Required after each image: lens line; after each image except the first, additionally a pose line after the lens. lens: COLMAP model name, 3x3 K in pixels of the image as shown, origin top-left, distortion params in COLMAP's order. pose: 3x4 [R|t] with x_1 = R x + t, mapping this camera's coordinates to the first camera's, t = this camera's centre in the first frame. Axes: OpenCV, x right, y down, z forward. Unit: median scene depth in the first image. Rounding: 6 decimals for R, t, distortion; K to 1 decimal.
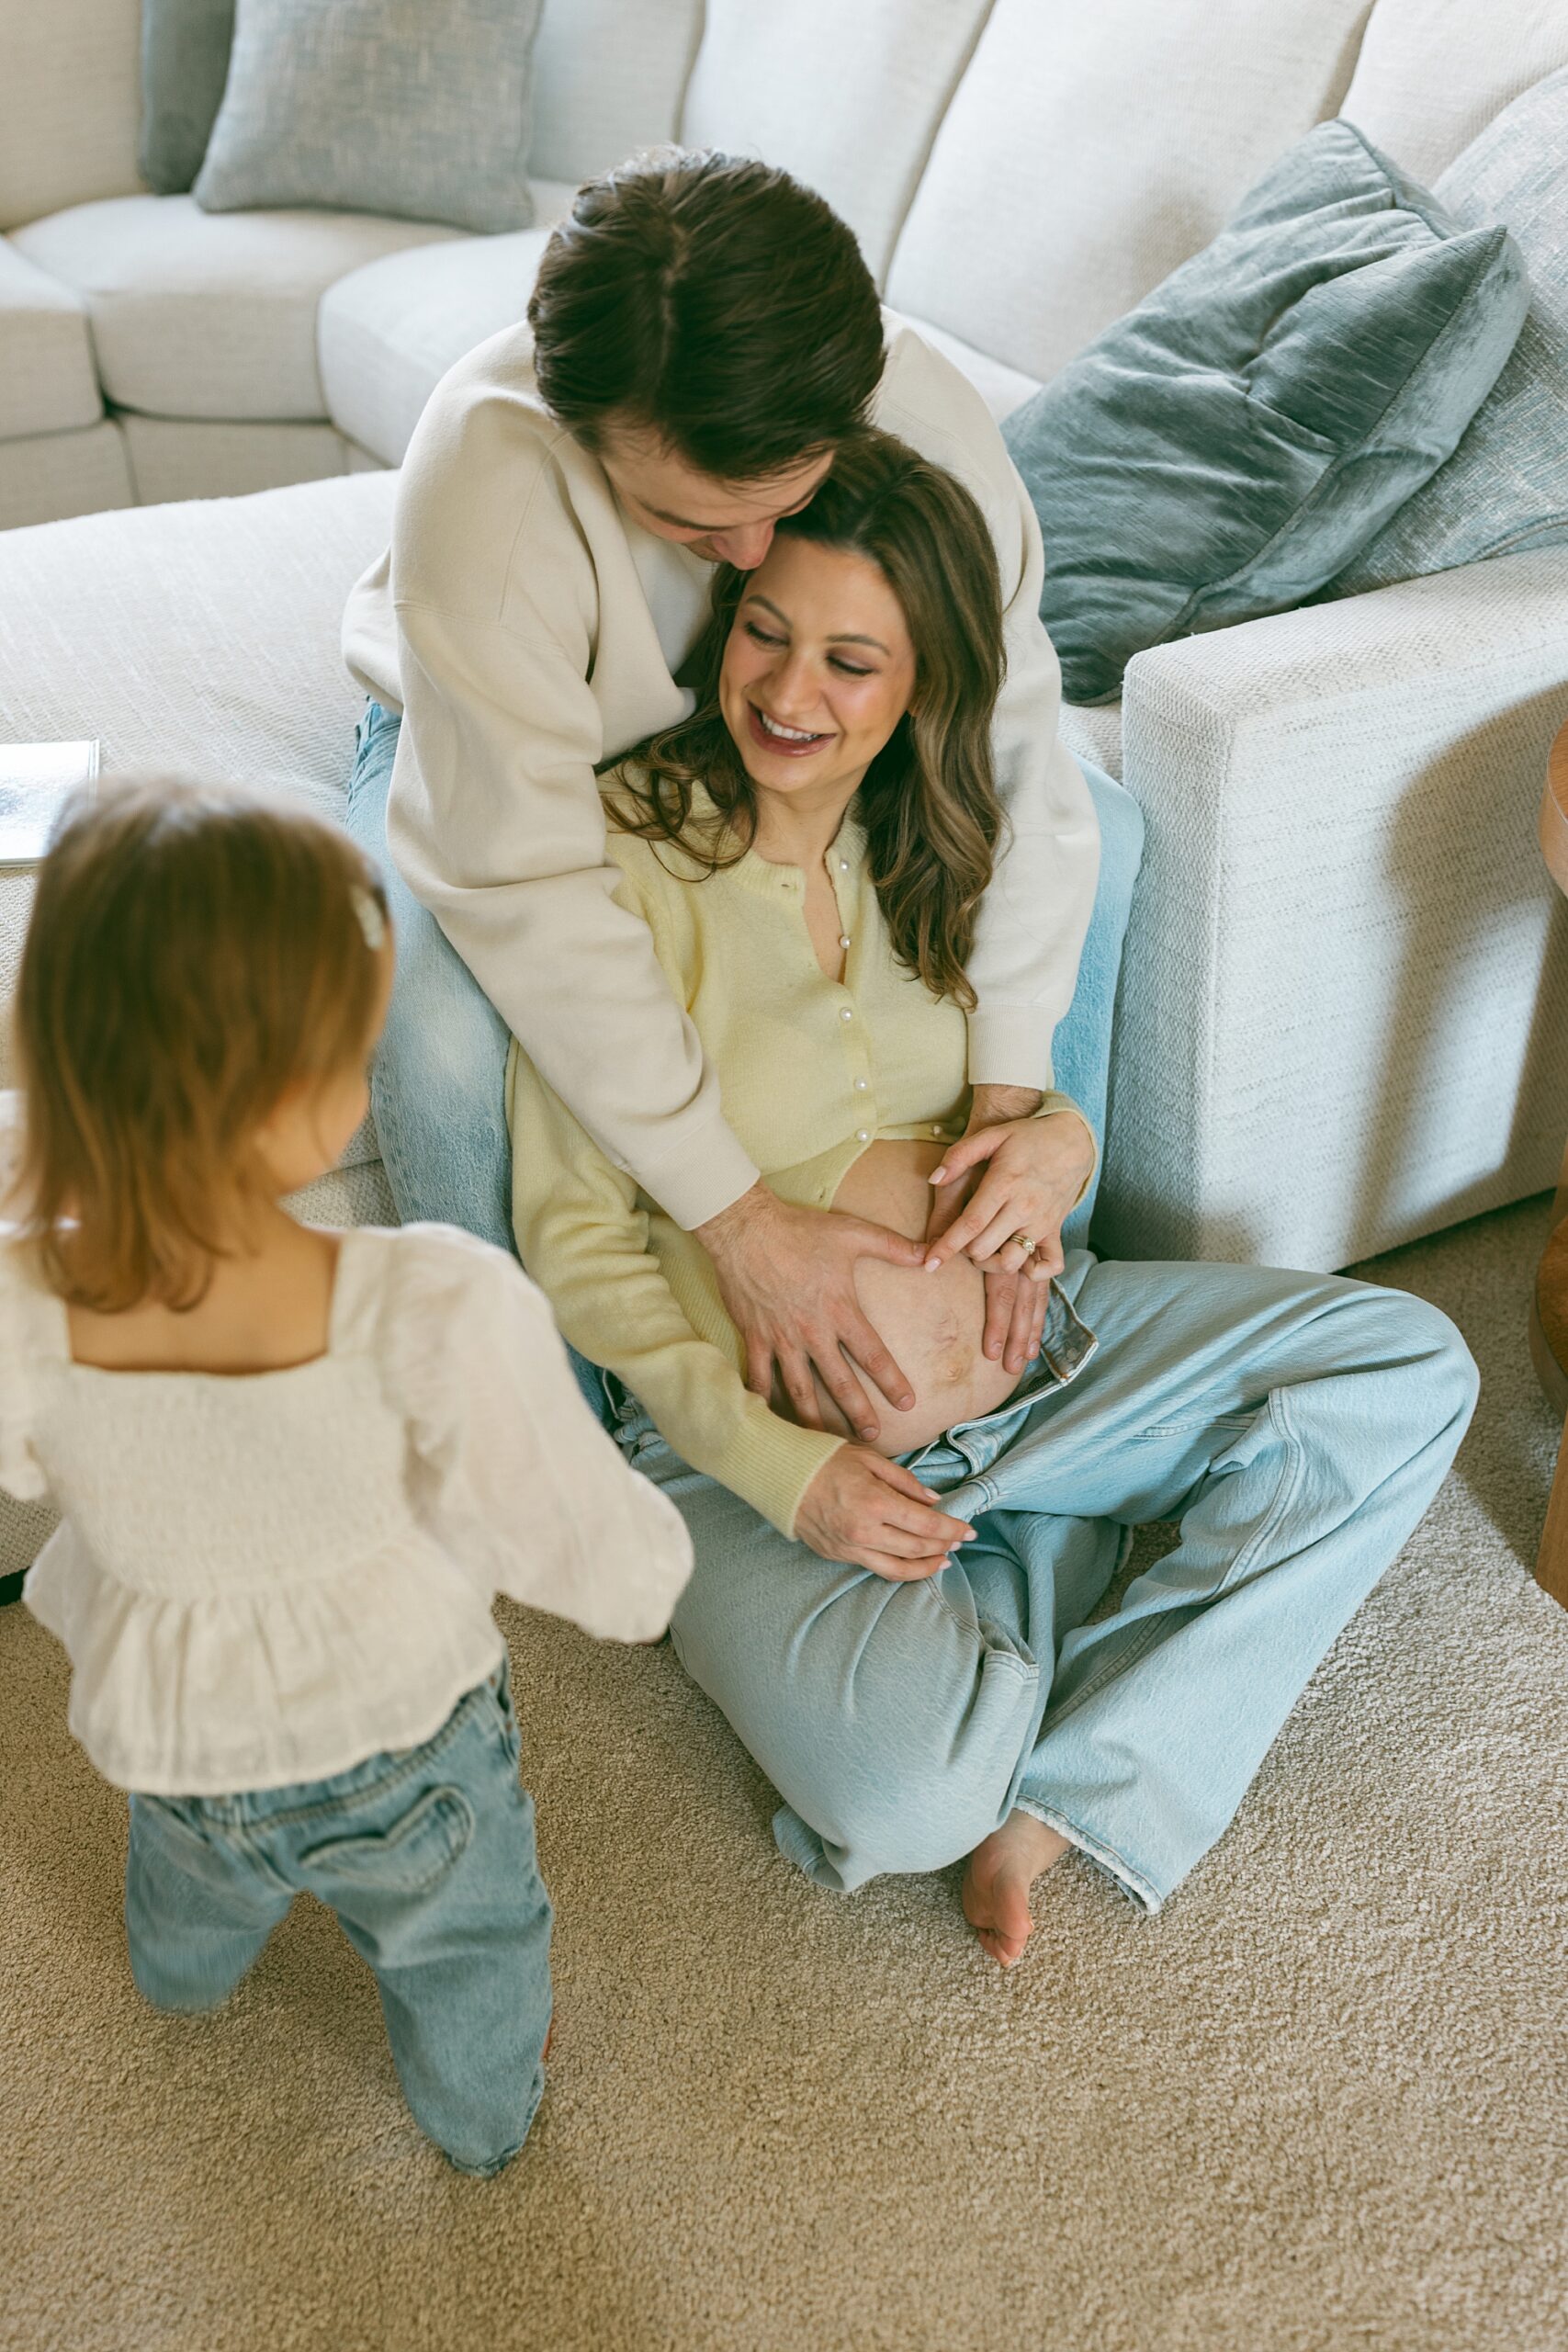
lens RADIAL K [[2294.1, 0, 784.0], [0, 2294.1, 1176.0], [0, 0, 1]] dist [0.005554, 0.012922]
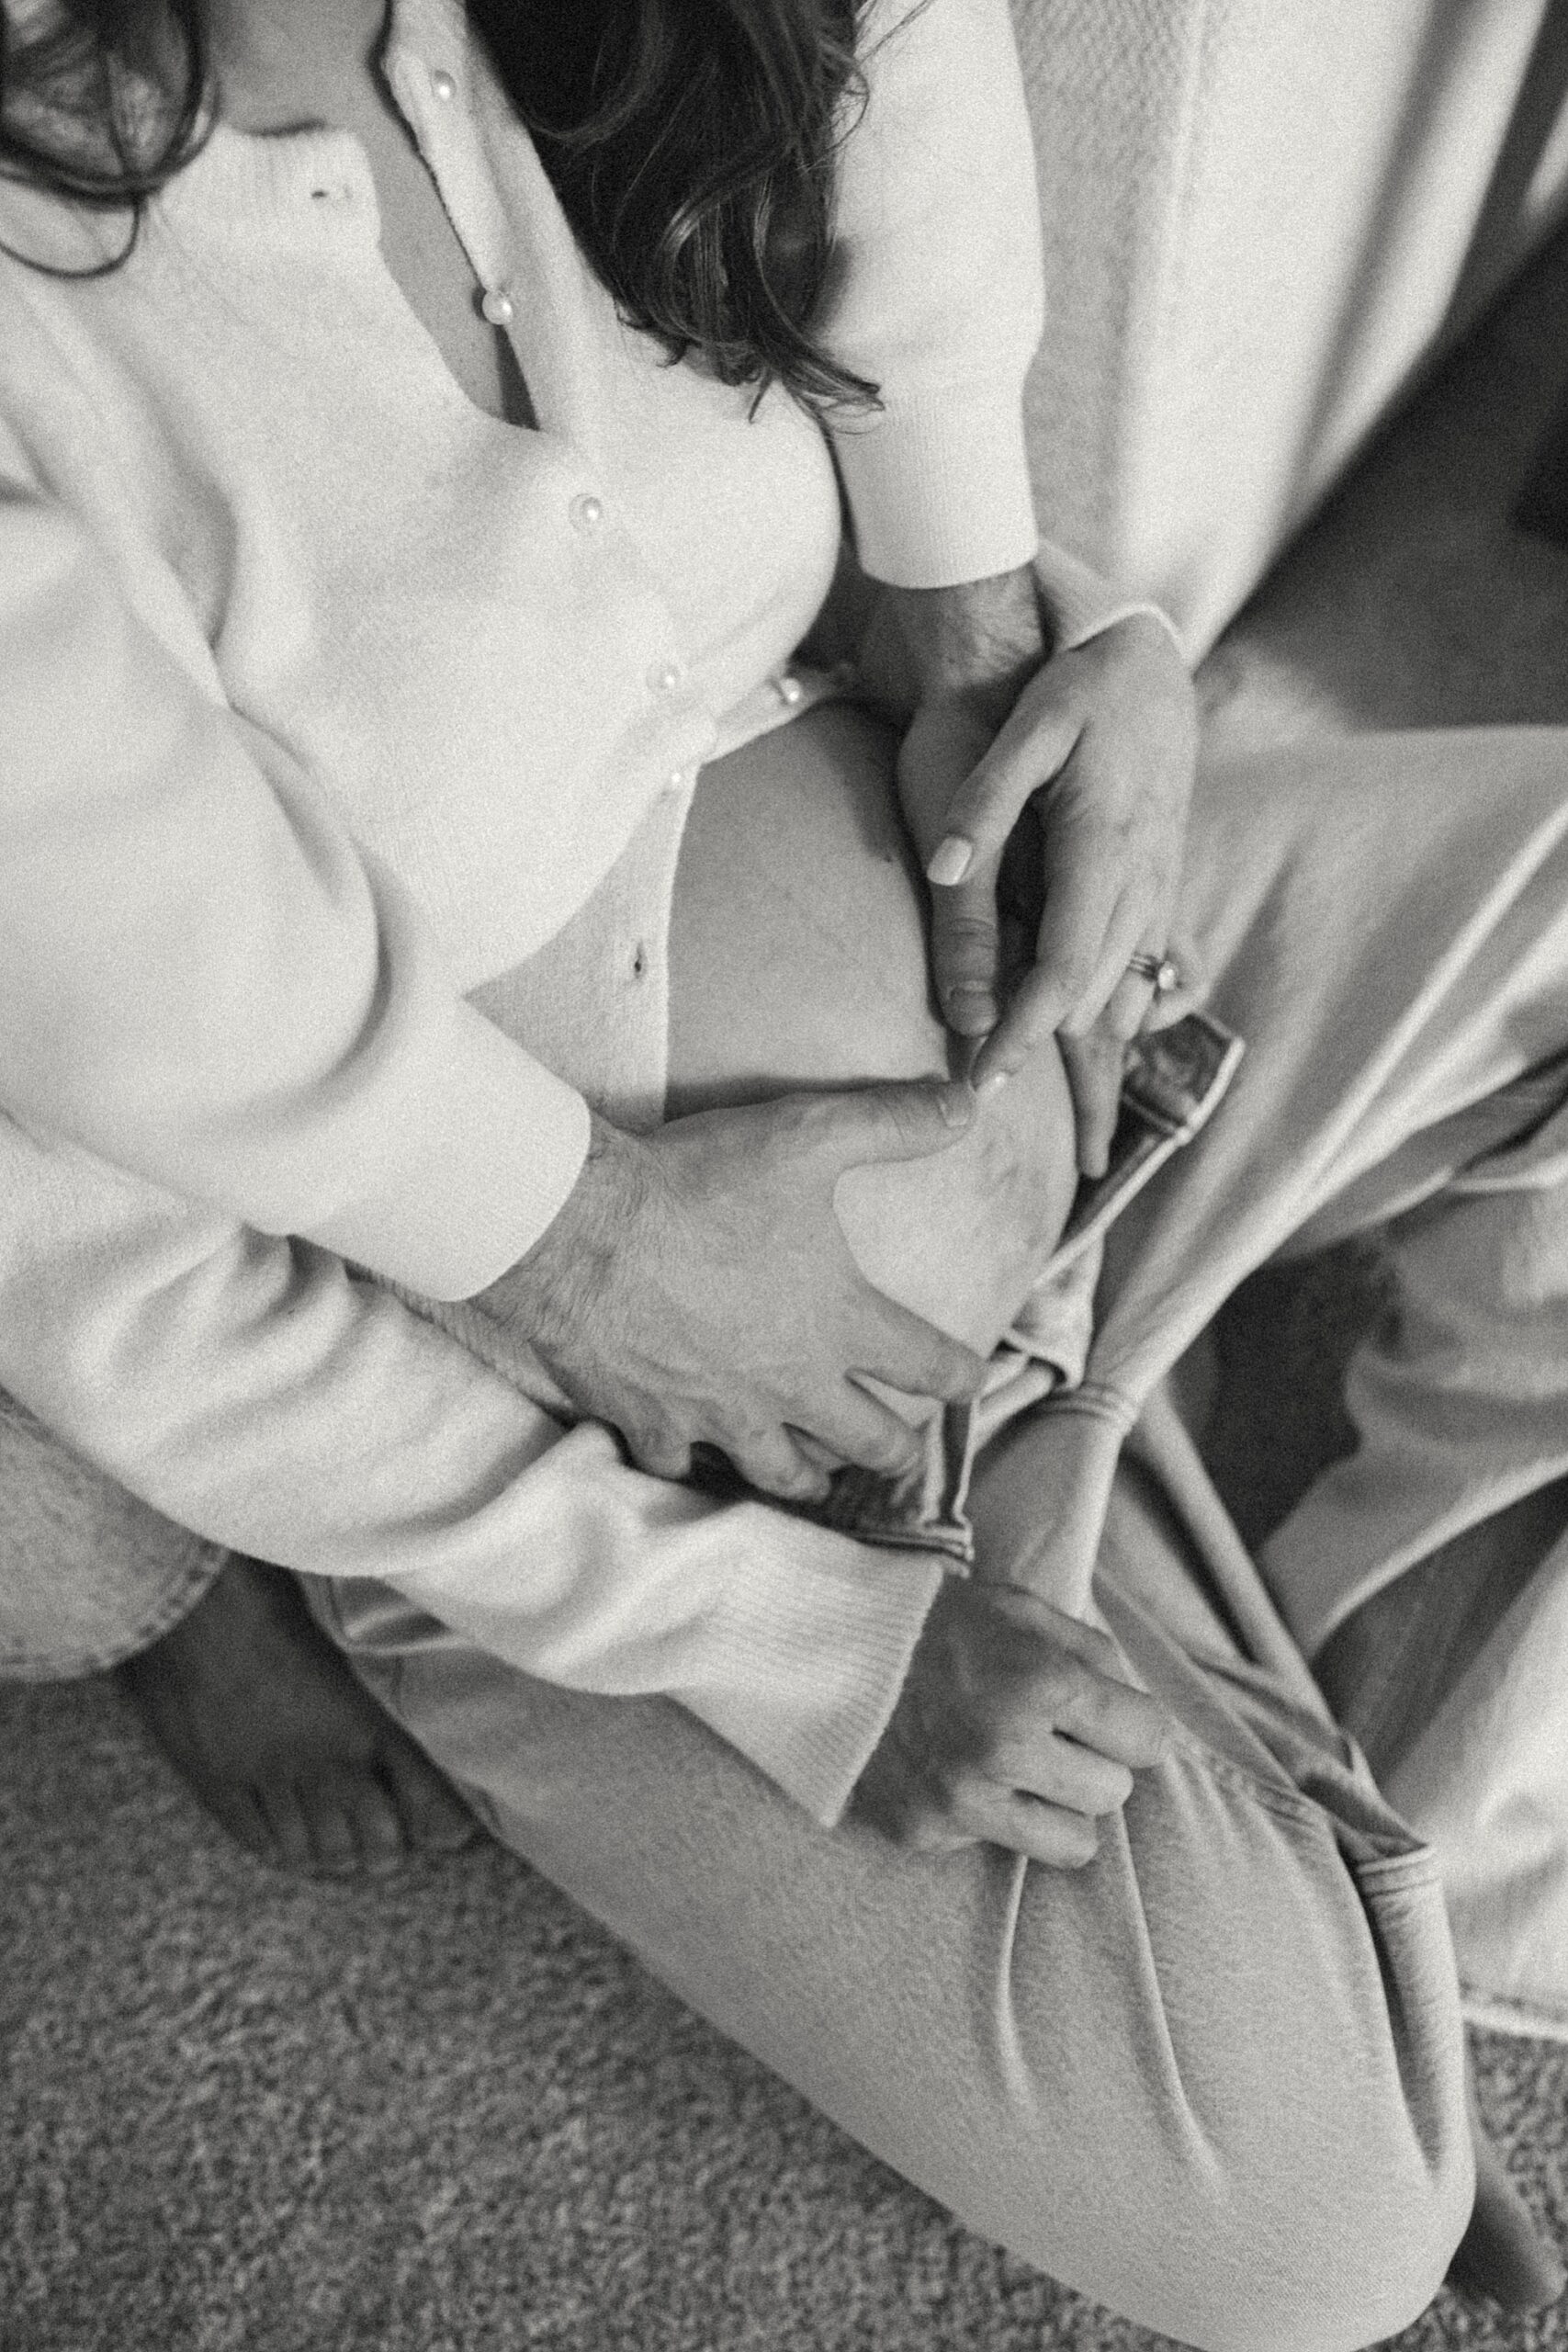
lens RADIAL K [[2294.1, 0, 784.0], [0, 2294.1, 1176.0], [0, 0, 1]] dist [0.005554, 0.012922]
pose [[0.892000, -0.363350, 0.268911, -0.085650], [0.221105, 0.869574, 0.441535, -0.136446], [-0.394270, -0.334391, 0.855999, 0.622537]]
